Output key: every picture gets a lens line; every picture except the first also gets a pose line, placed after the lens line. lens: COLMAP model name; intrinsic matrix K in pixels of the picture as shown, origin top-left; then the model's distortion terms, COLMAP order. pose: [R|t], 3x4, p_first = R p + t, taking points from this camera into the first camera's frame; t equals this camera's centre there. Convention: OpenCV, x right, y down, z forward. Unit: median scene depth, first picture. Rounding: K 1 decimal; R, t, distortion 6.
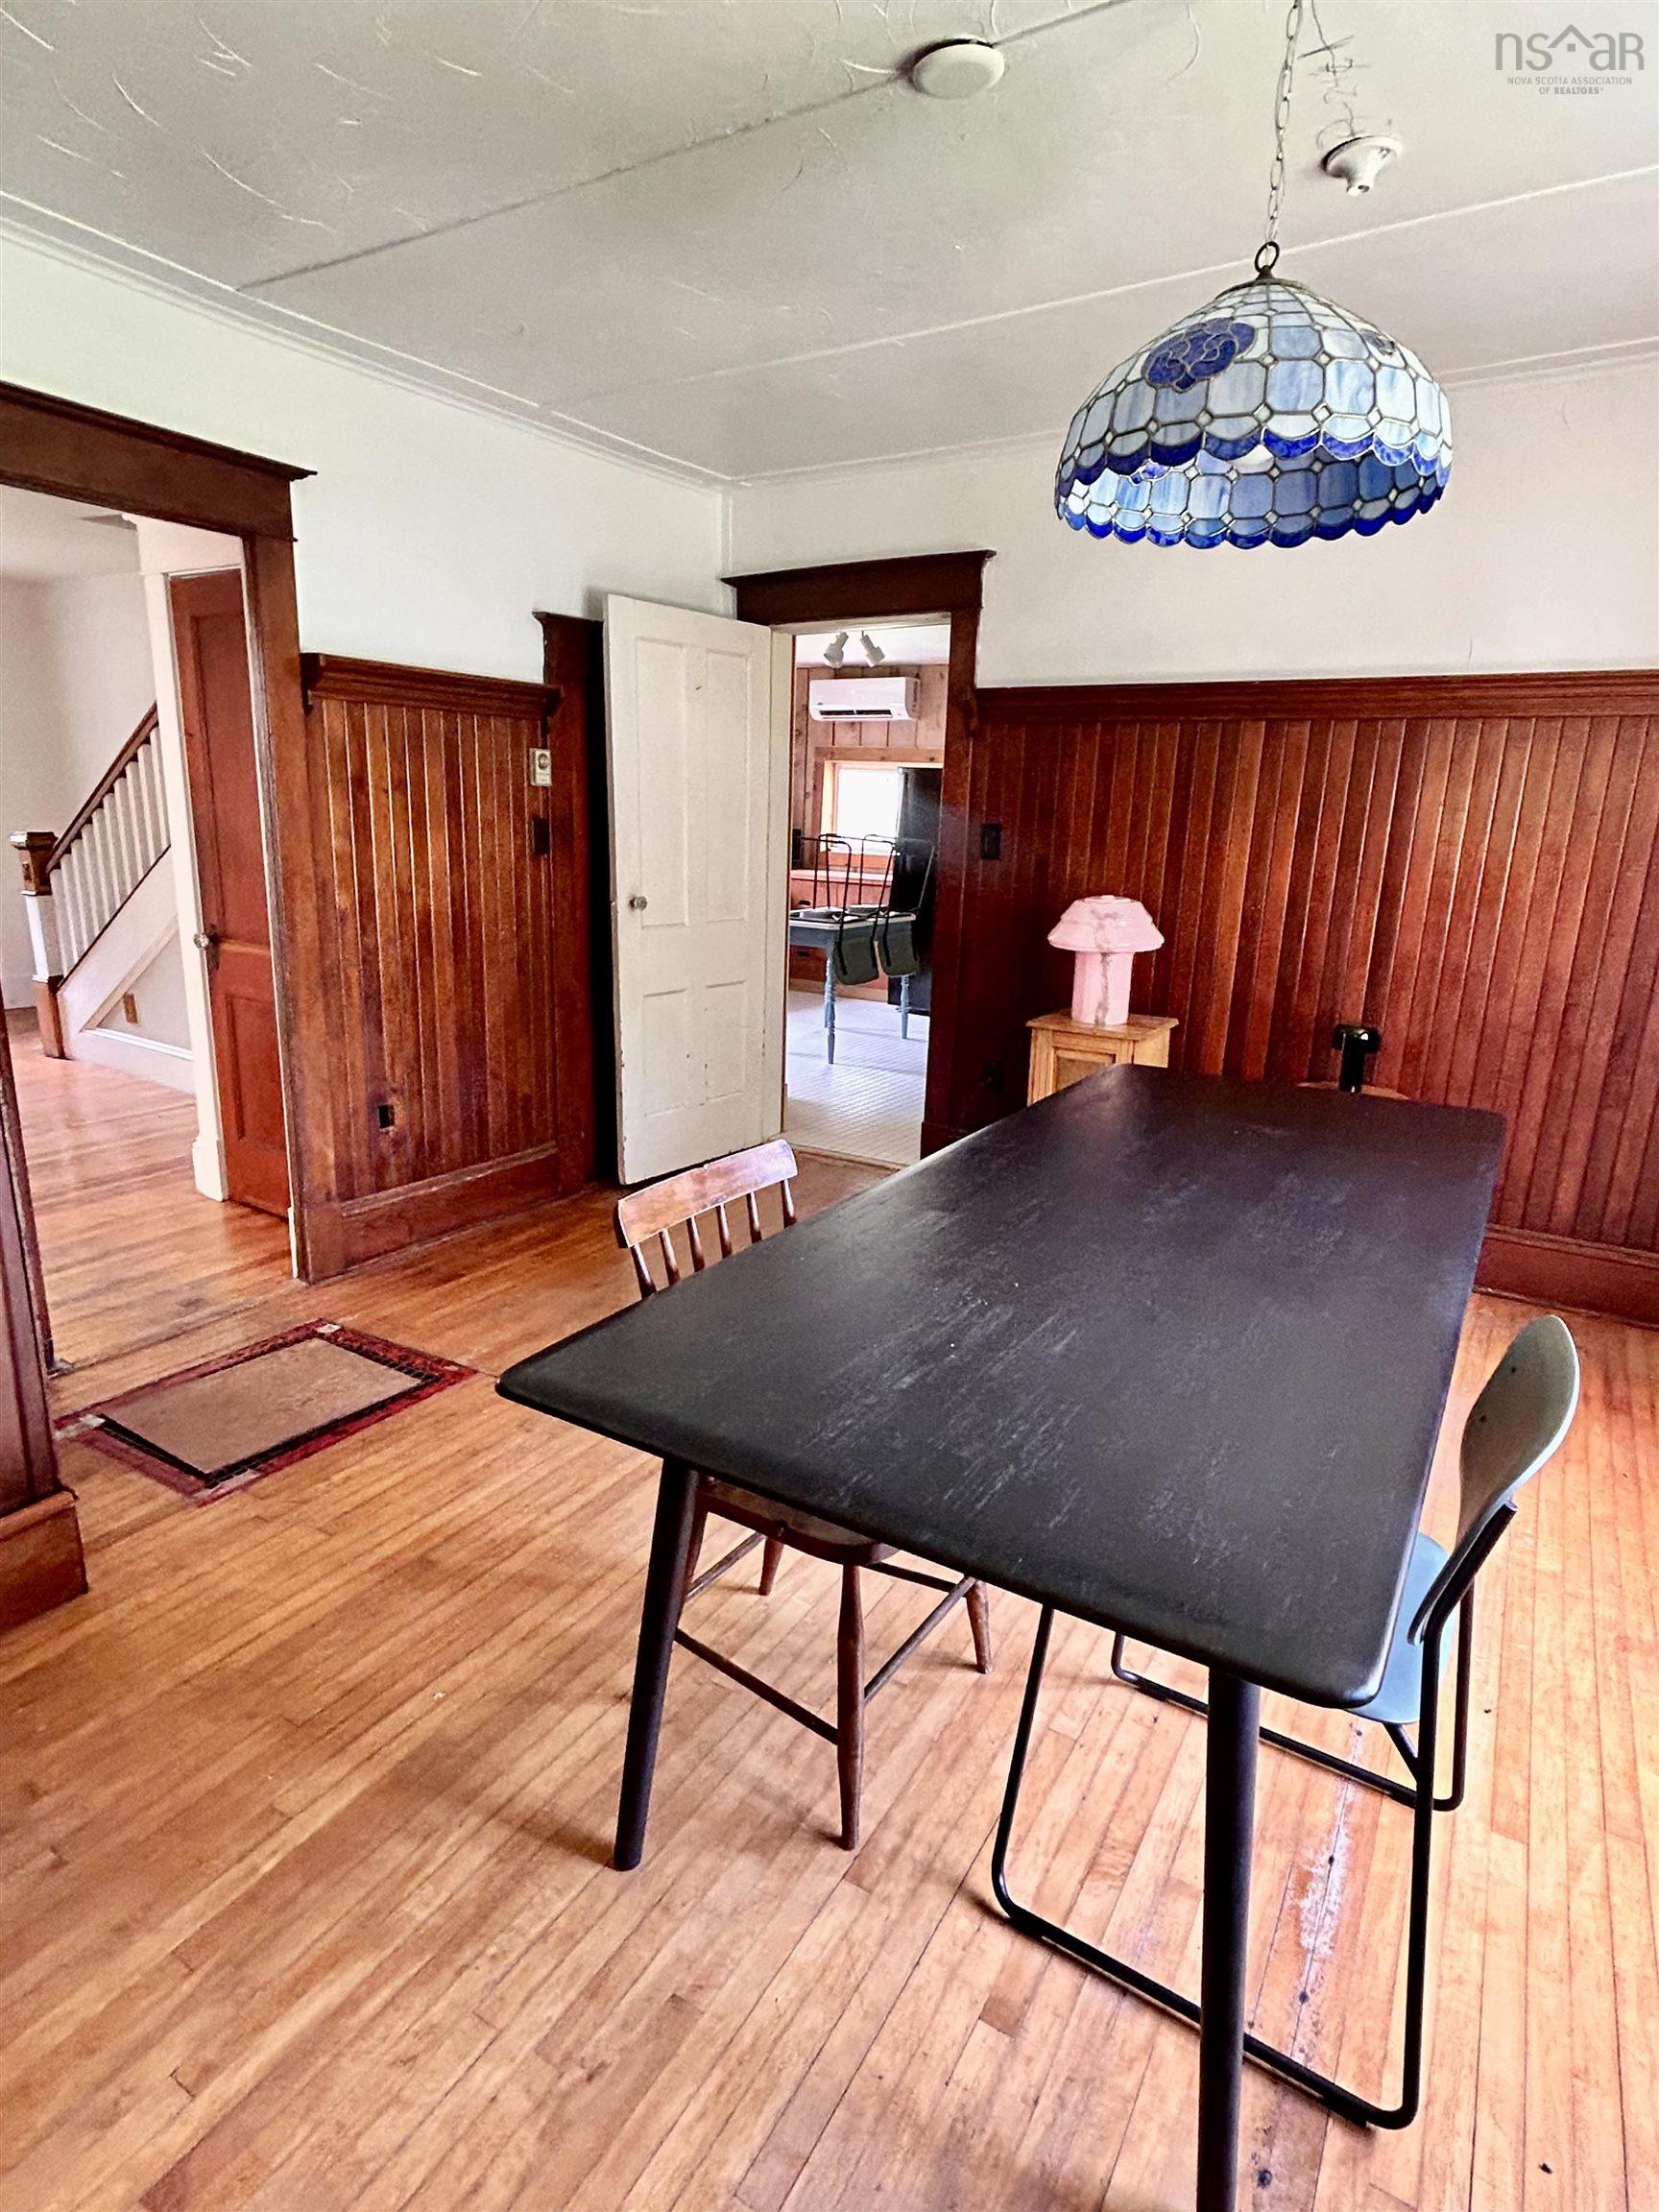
lens RADIAL K [[1158.6, 0, 830.5], [0, 1158.6, 1102.5], [0, 0, 1]] dist [-0.007541, 0.006731]
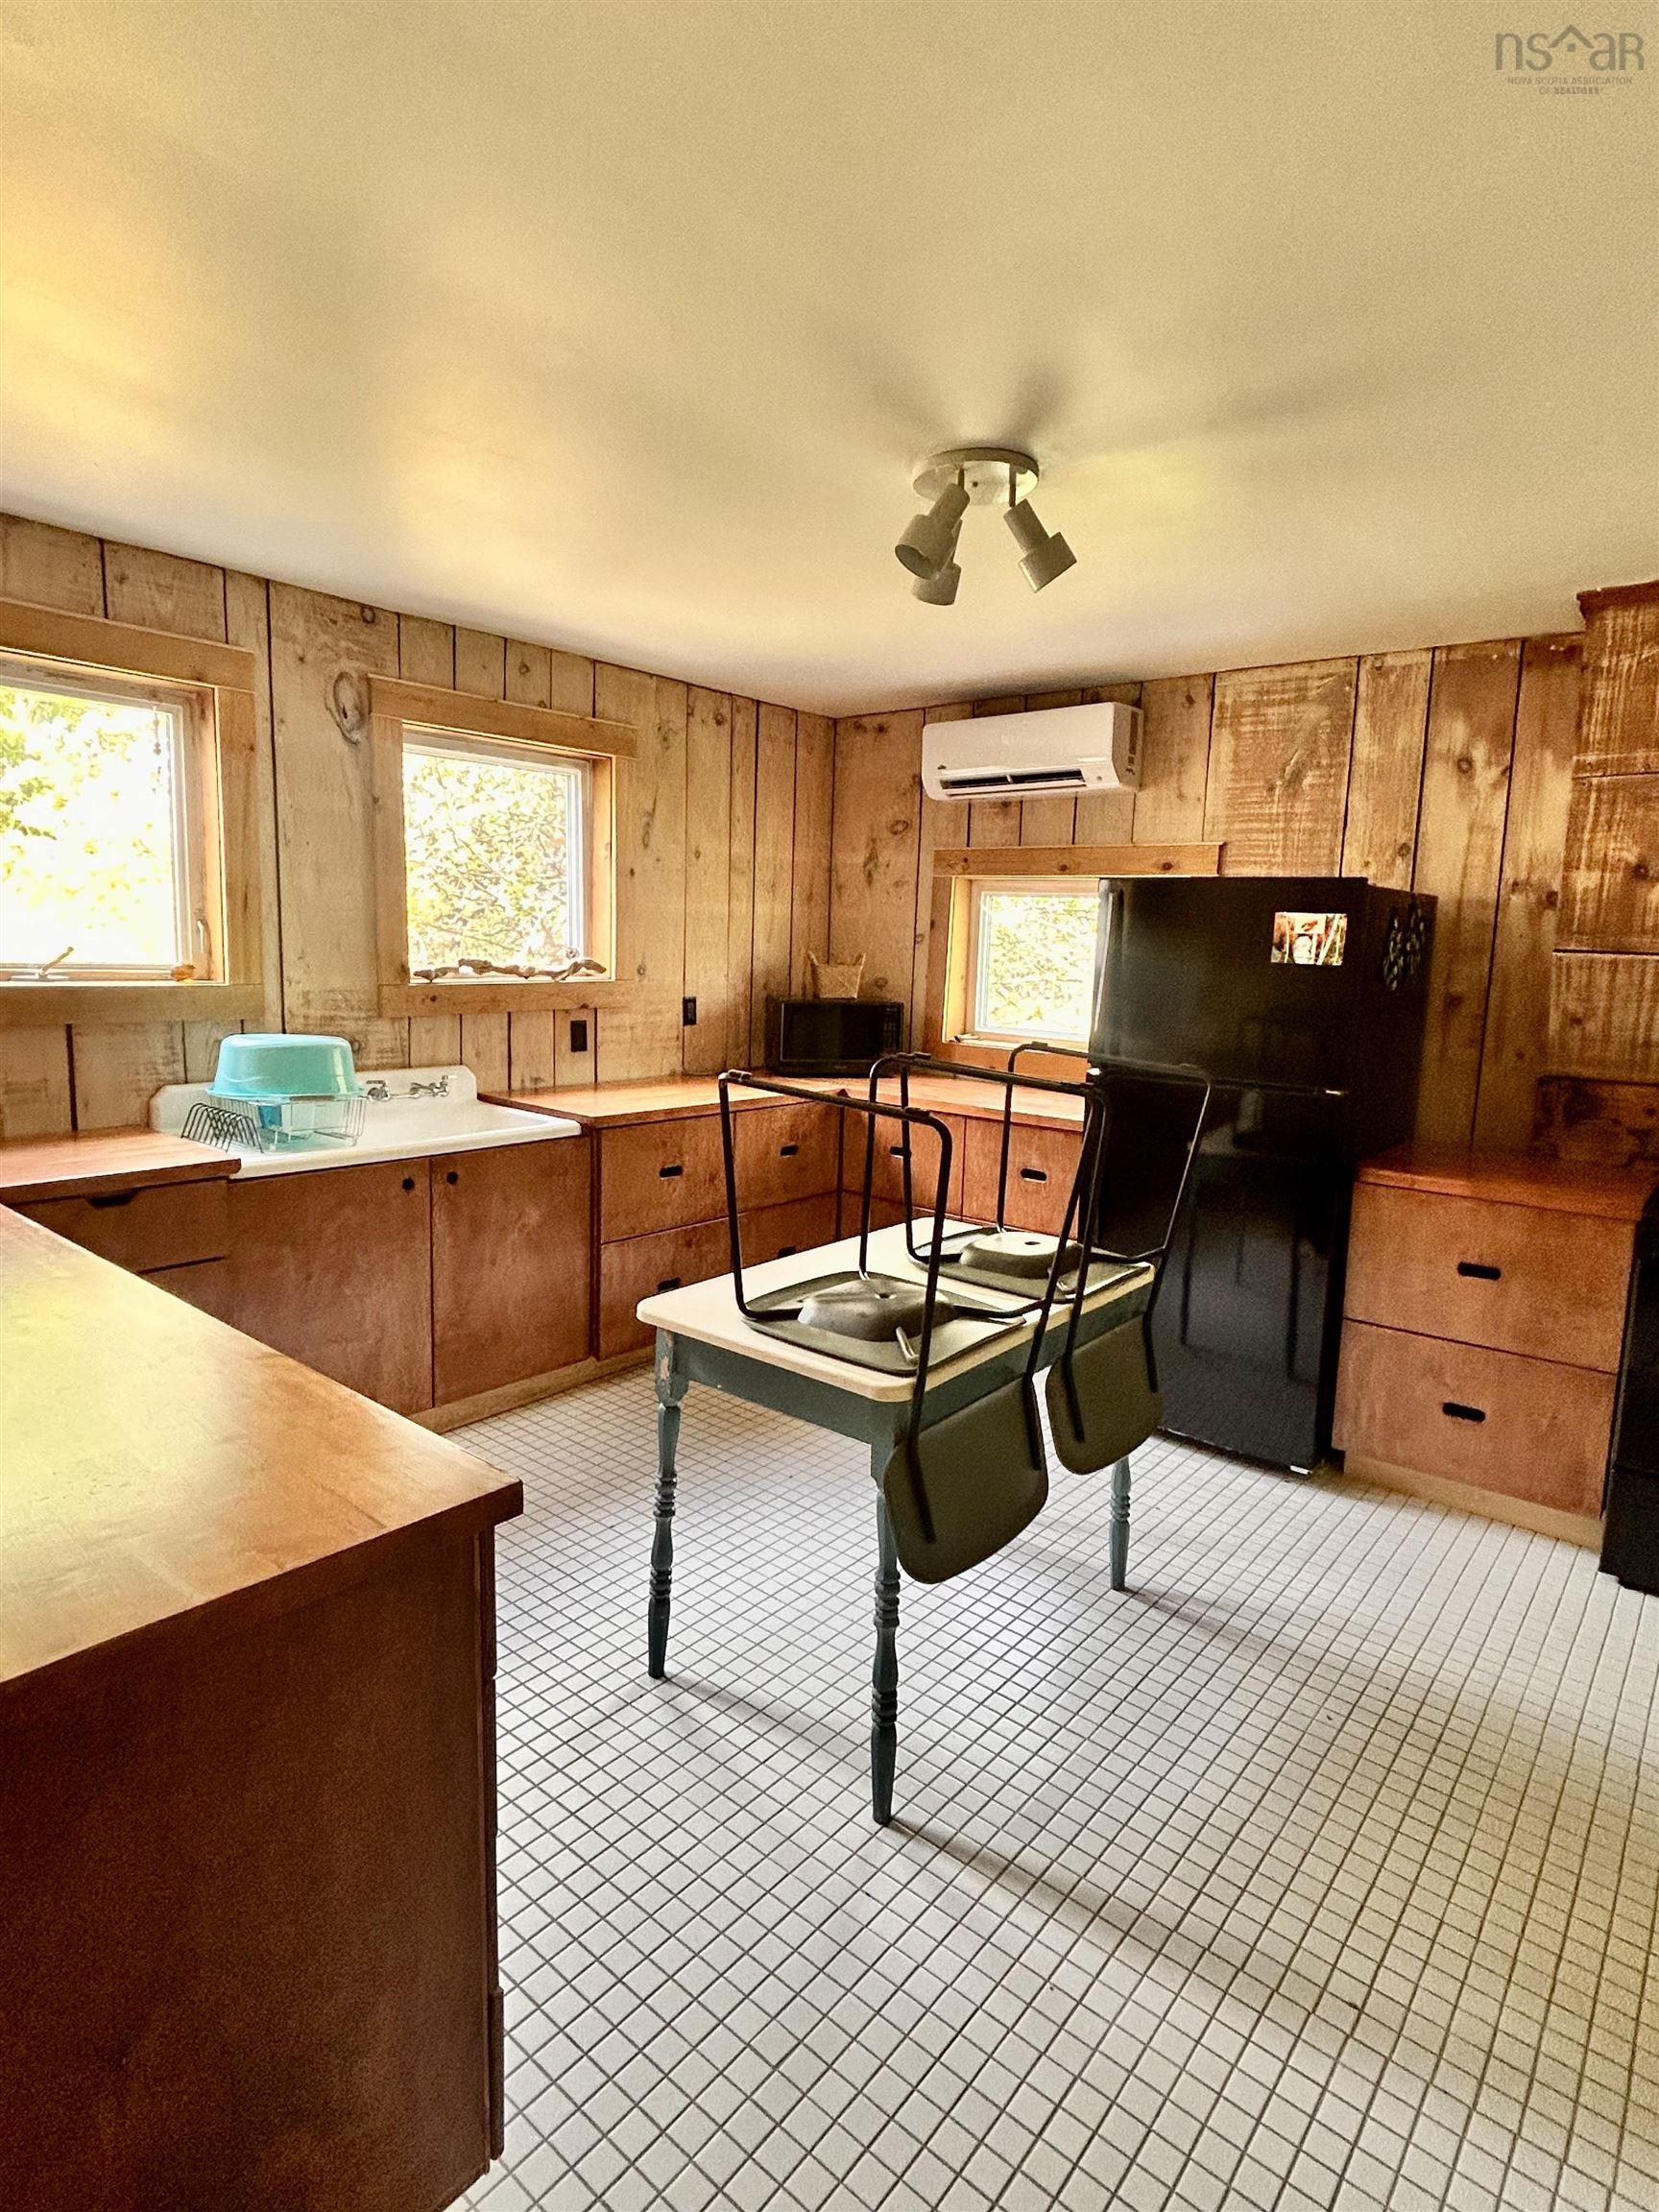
lens RADIAL K [[1158.6, 0, 842.3], [0, 1158.6, 1109.8], [0, 0, 1]] dist [-0.007541, 0.006731]
pose [[0.991108, 0.026750, -0.130343, 0.018609], [-0.041254, 0.993088, -0.109882, -0.134191], [0.126503, 0.114282, 0.985361, 0.507286]]
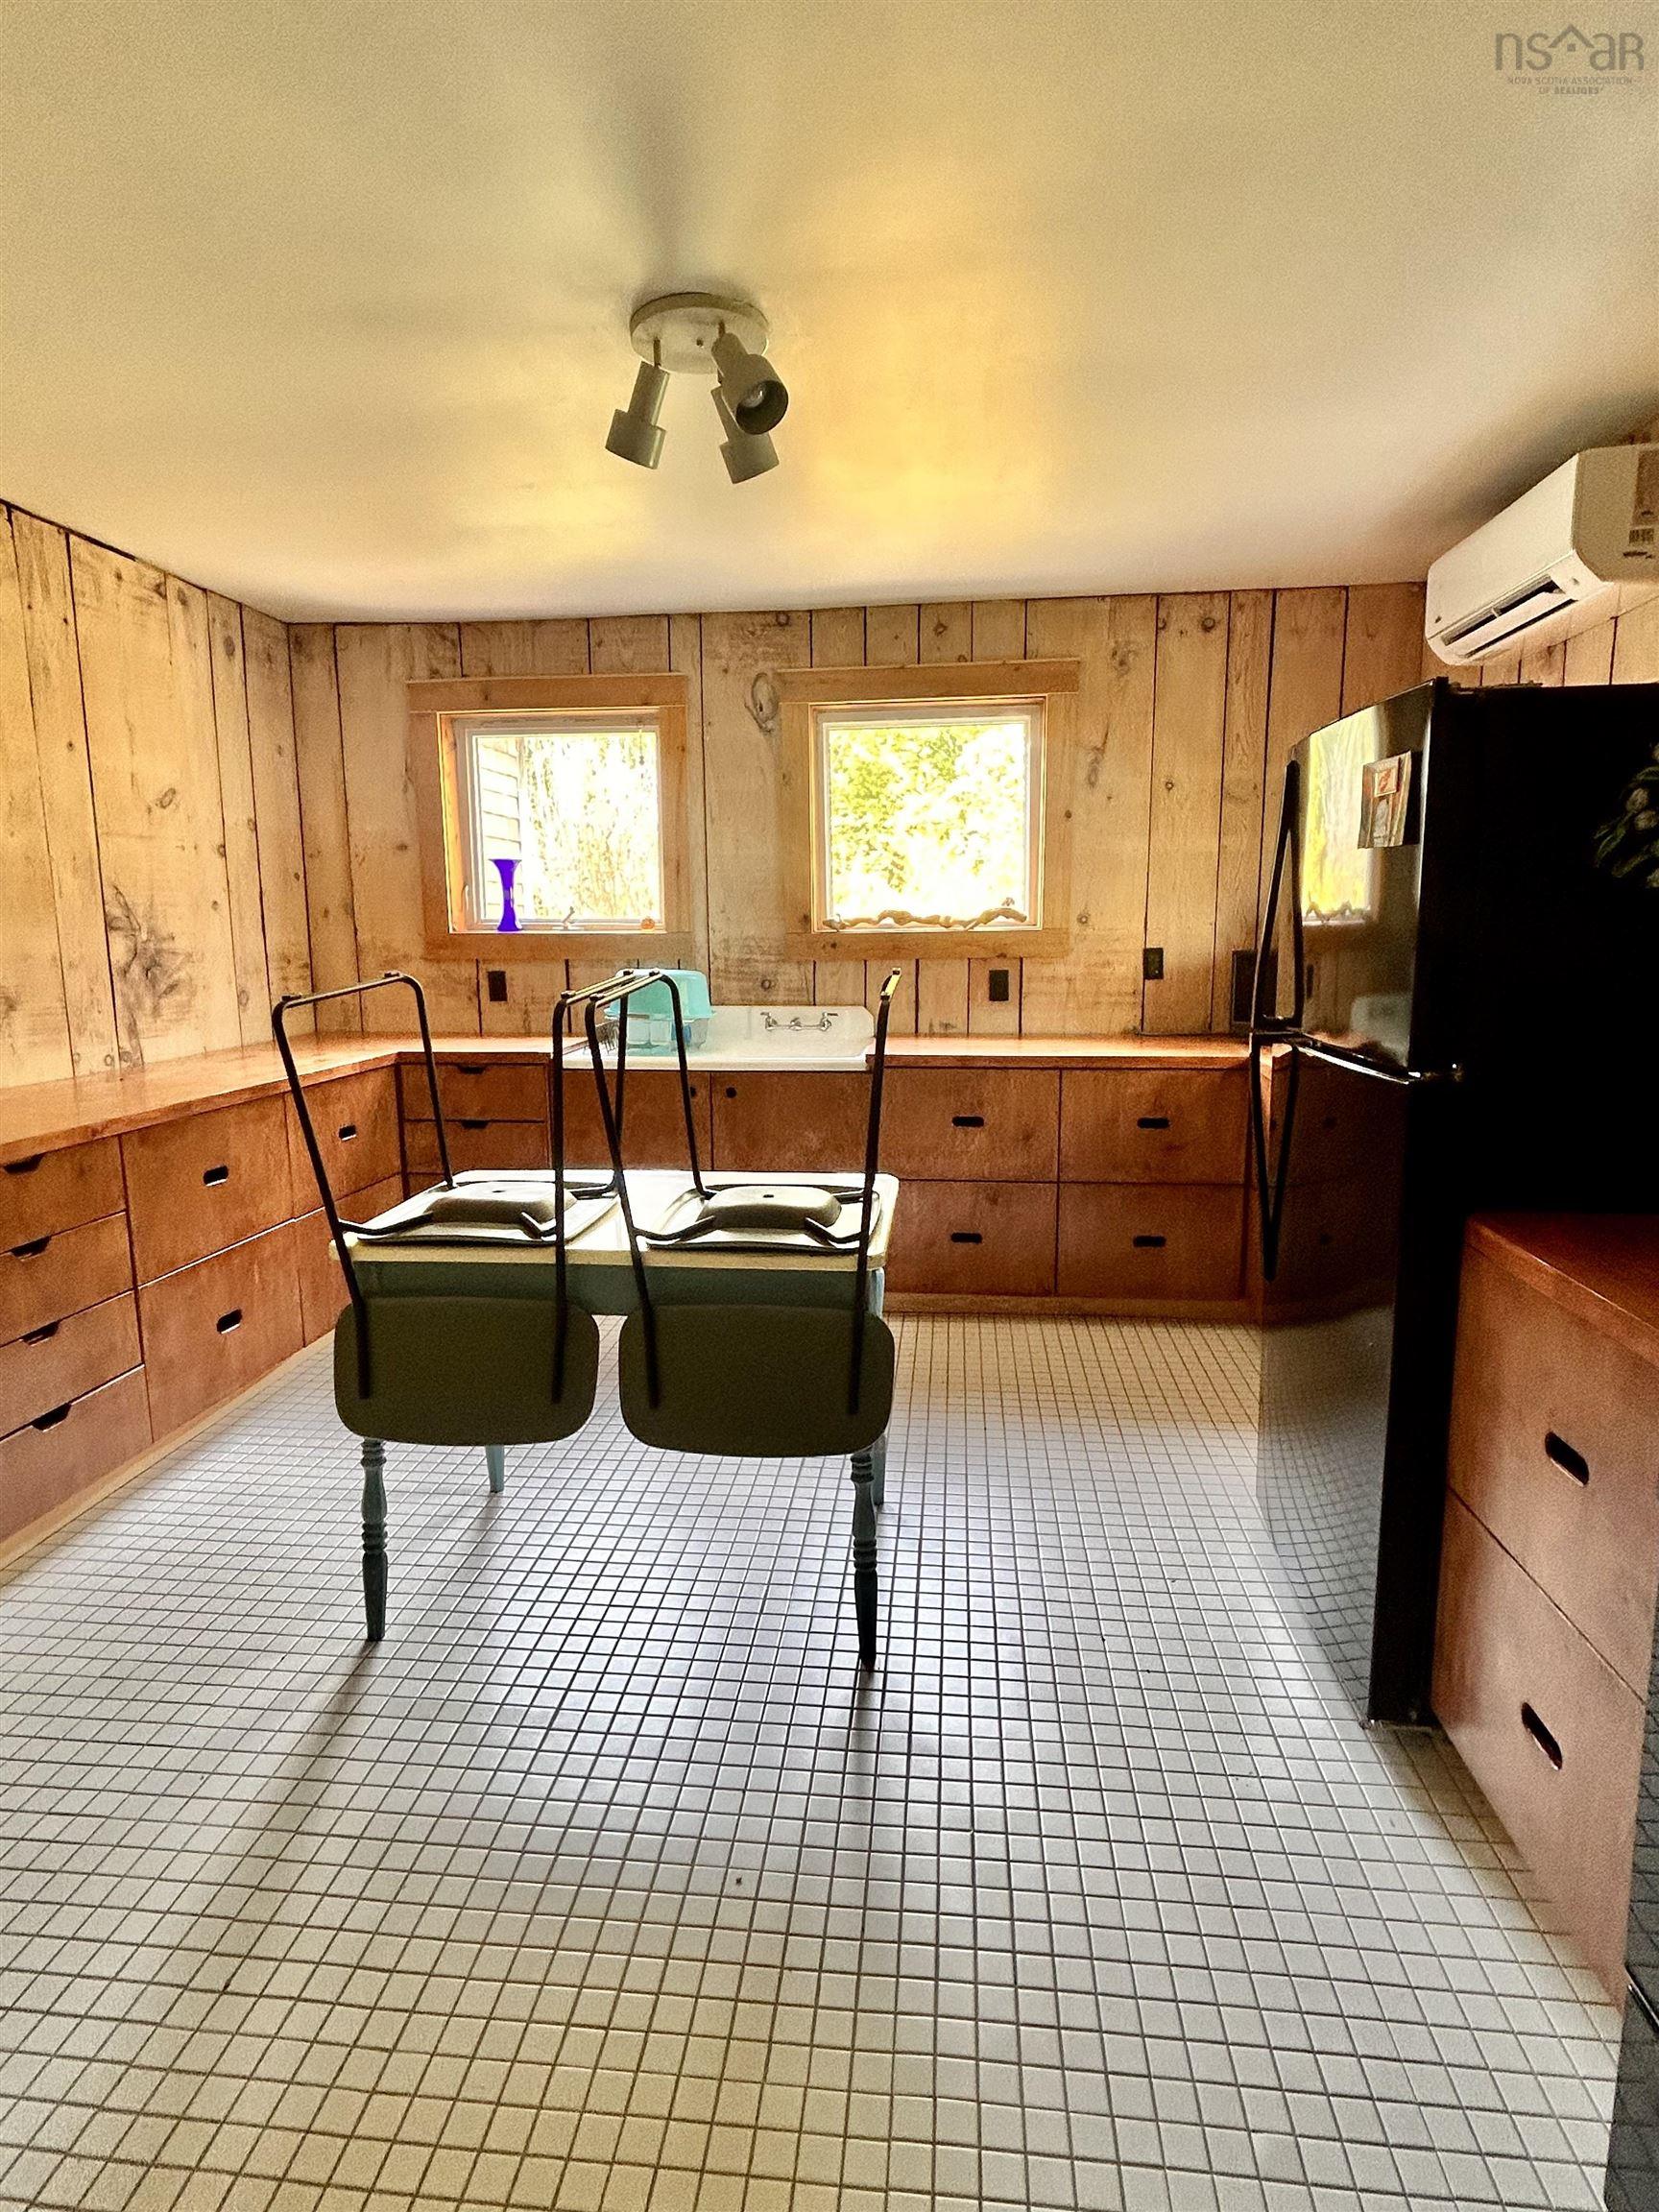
lens RADIAL K [[1158.6, 0, 843.3], [0, 1158.6, 1114.5], [0, 0, 1]] dist [-0.007541, 0.006731]
pose [[0.442637, 0.129305, -0.887329, 0.251264], [-0.207307, 0.977497, 0.039031, -0.165579], [0.872408, 0.166673, 0.459483, 0.693364]]
